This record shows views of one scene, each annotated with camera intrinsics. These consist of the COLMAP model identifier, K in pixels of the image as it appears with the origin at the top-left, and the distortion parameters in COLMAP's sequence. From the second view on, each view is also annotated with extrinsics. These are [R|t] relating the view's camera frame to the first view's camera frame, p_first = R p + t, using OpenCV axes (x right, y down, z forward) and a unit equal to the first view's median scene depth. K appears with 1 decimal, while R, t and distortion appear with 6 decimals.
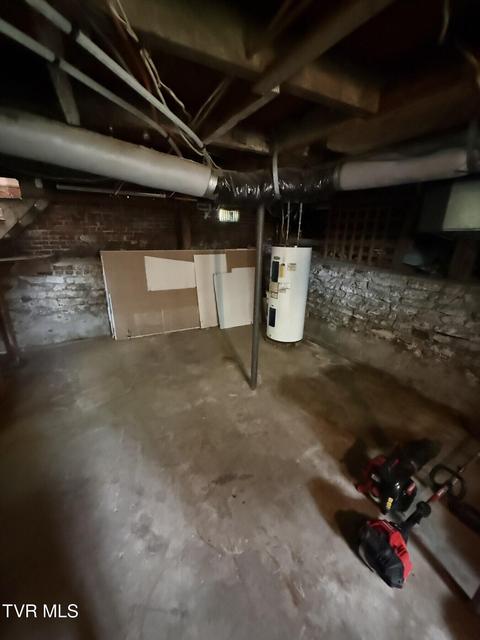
lens RADIAL K [[261.4, 0, 240.7], [0, 261.4, 319.9], [0, 0, 1]] dist [-0.001328, 0.000497]
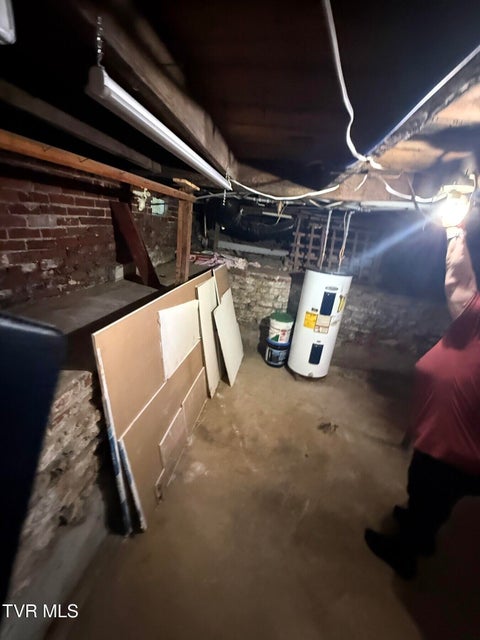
lens RADIAL K [[261.4, 0, 240.1], [0, 261.4, 321.3], [0, 0, 1]] dist [-0.001328, 0.000497]
pose [[0.606735, -0.229227, 0.761136, -0.724808], [0.145101, 0.973369, 0.177477, -0.332104], [-0.781548, 0.002760, 0.623839, 0.715597]]
